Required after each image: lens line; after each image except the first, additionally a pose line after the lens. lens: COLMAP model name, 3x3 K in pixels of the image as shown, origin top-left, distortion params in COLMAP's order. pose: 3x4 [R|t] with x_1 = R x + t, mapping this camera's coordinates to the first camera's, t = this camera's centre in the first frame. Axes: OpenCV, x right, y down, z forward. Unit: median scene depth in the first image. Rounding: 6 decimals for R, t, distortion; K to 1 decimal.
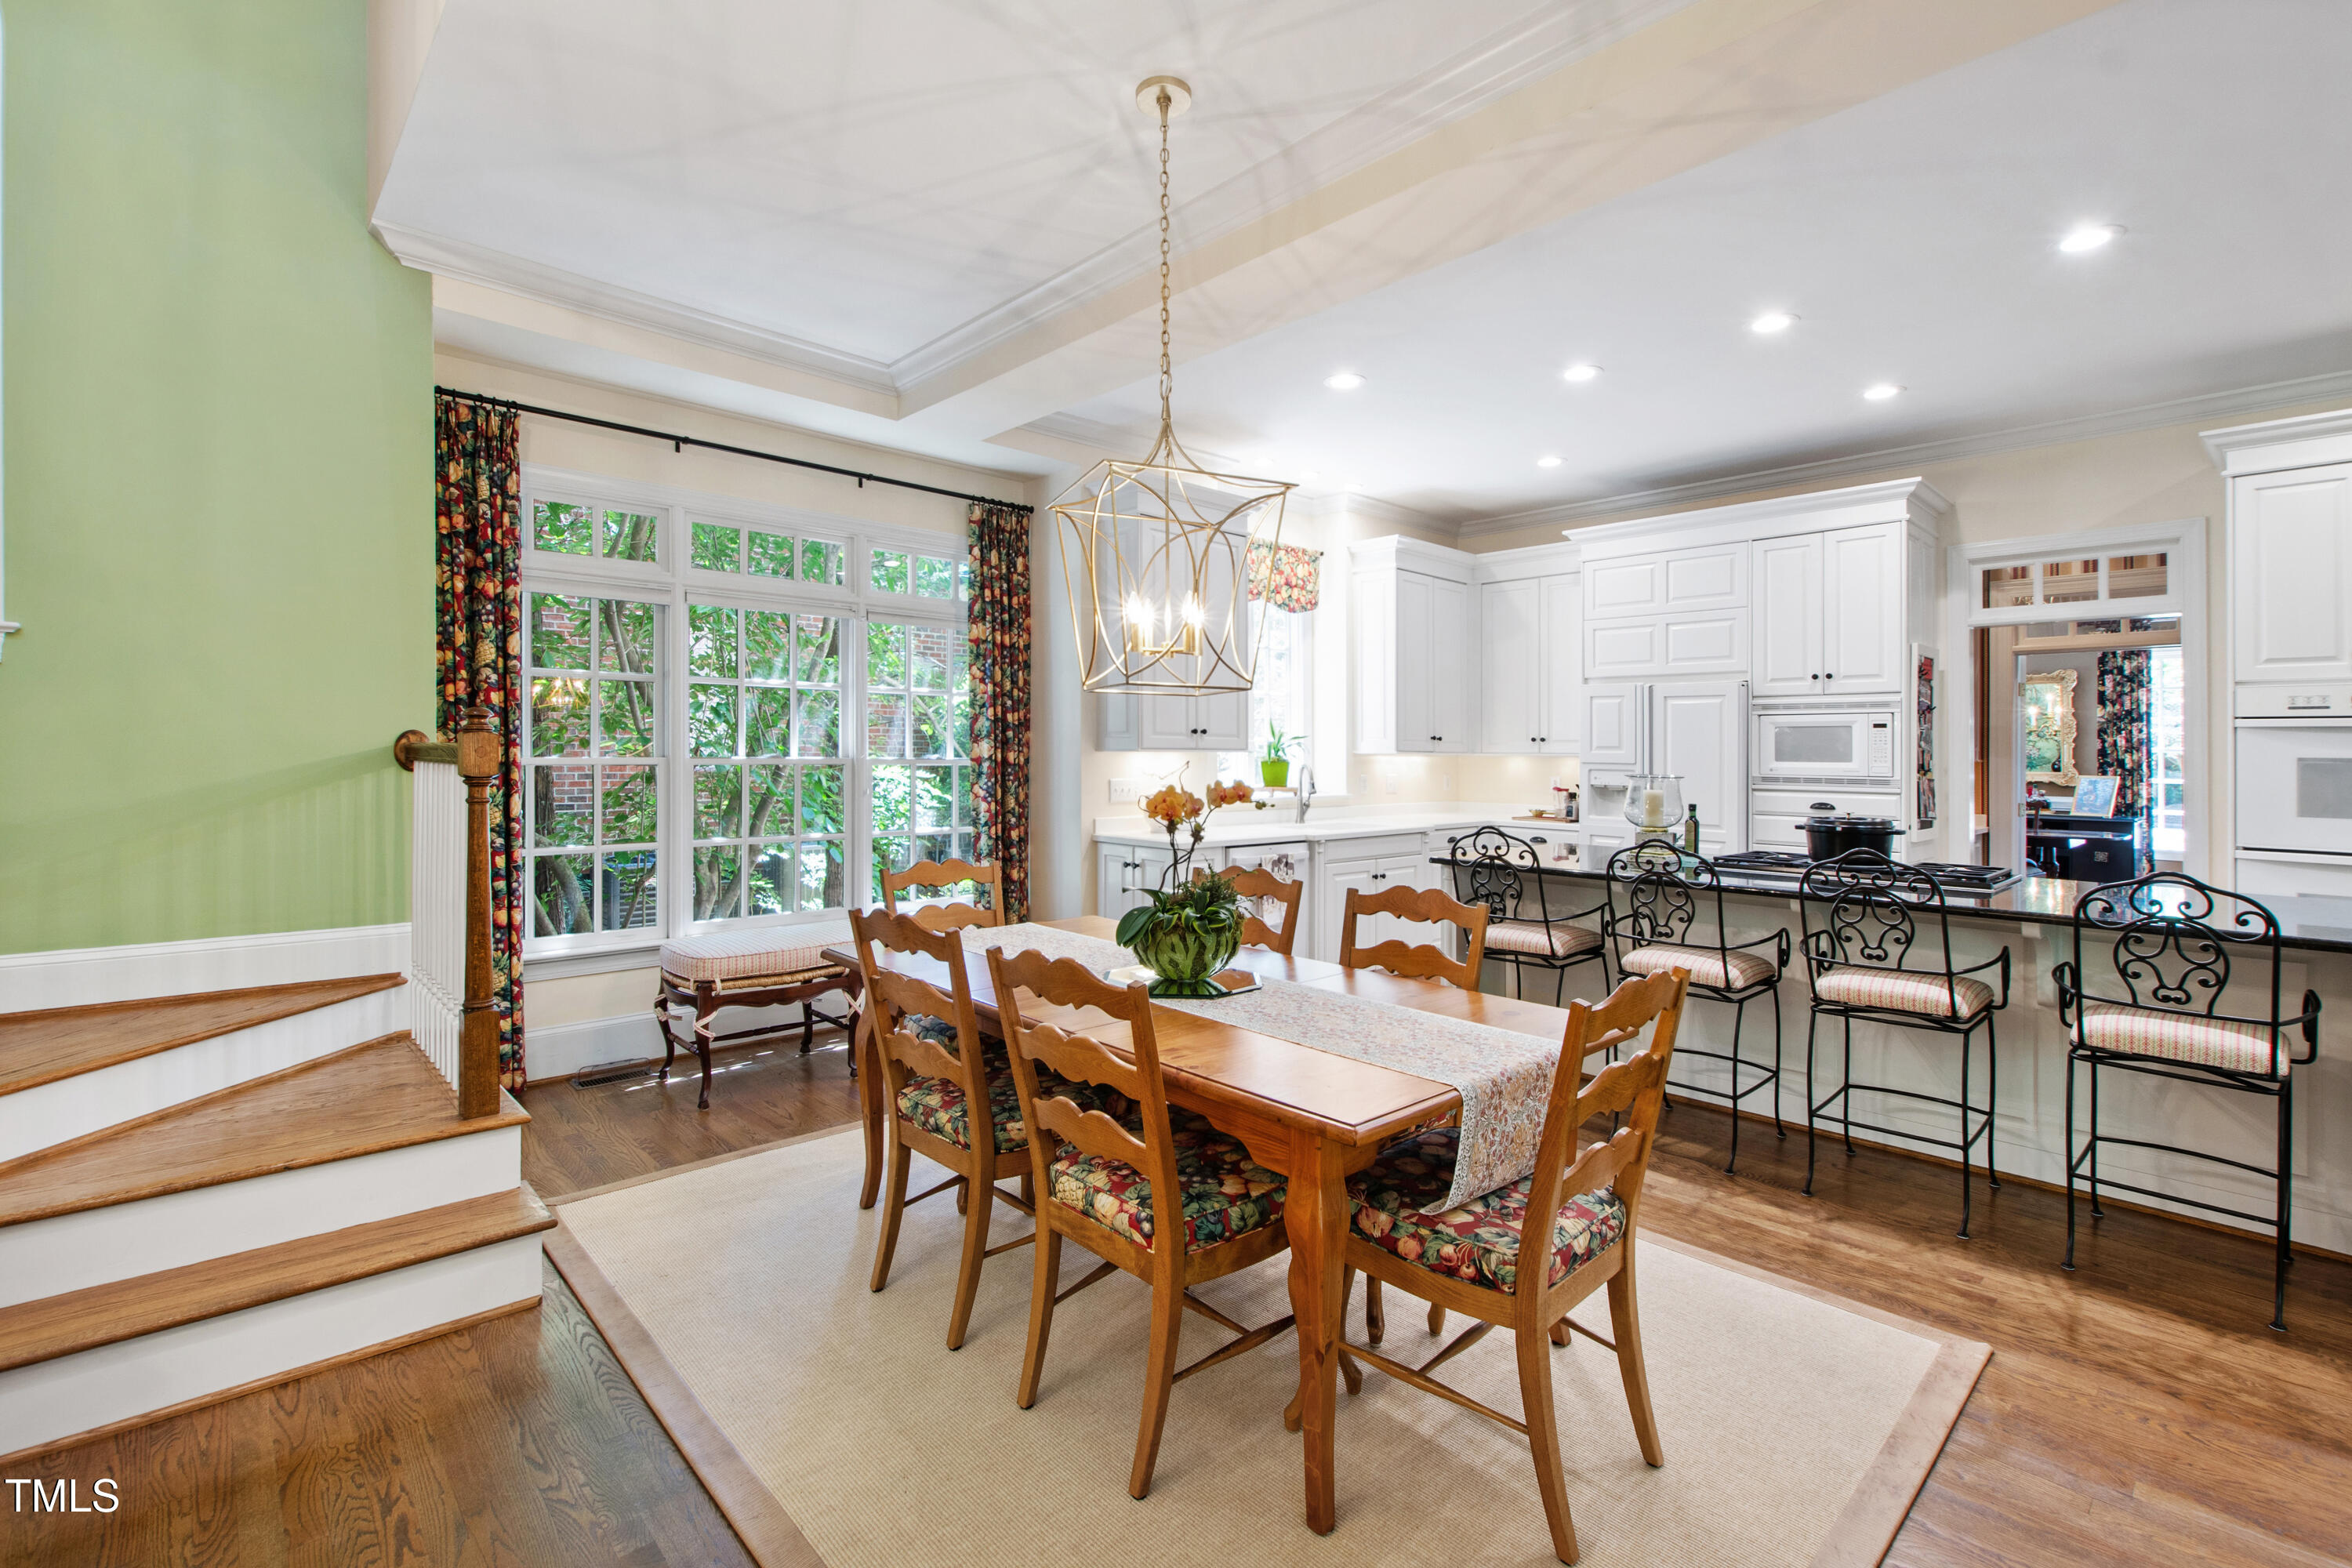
lens RADIAL K [[1047.1, 0, 1138.3], [0, 1047.1, 730.1], [0, 0, 1]] dist [0.000326, -0.000085]
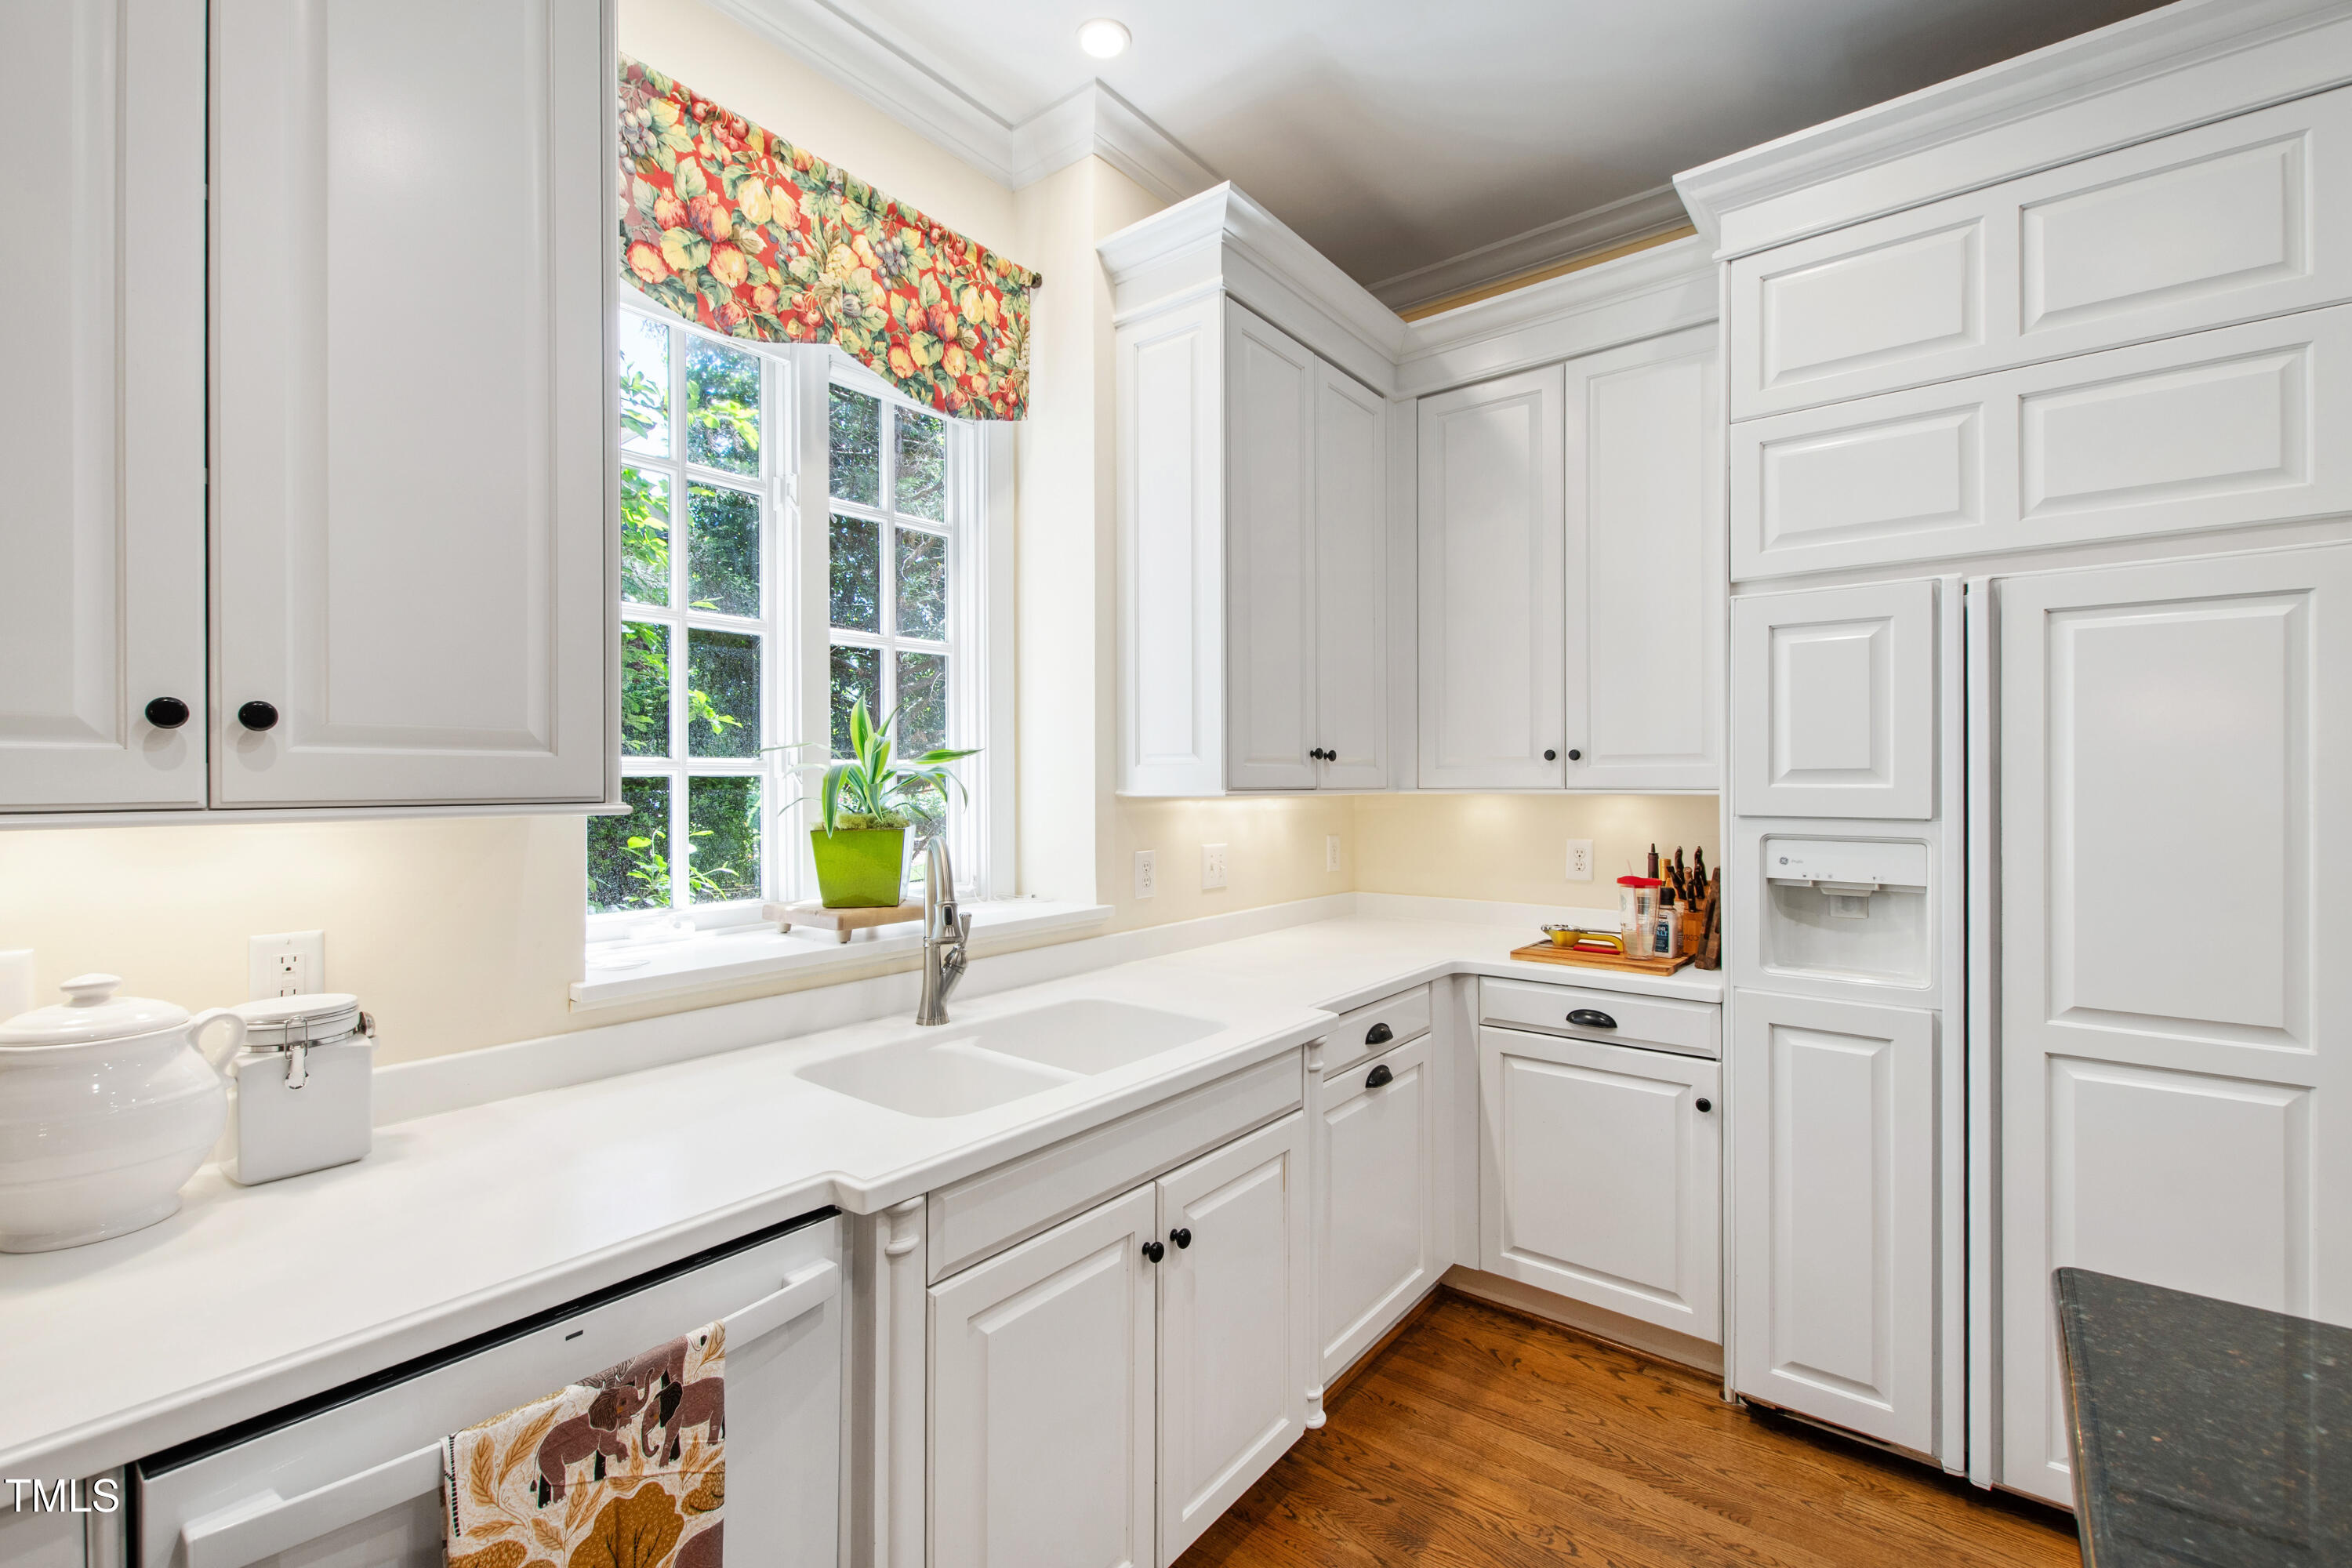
lens RADIAL K [[1029.0, 0, 1121.8], [0, 1029.0, 784.8], [0, 0, 1]] dist [-0.000768, -0.000544]
pose [[0.990266, -0.010605, 0.138786, 0.167908], [0.007641, 0.999732, 0.021873, 0.011370], [-0.138980, -0.020600, 0.990081, 0.680181]]
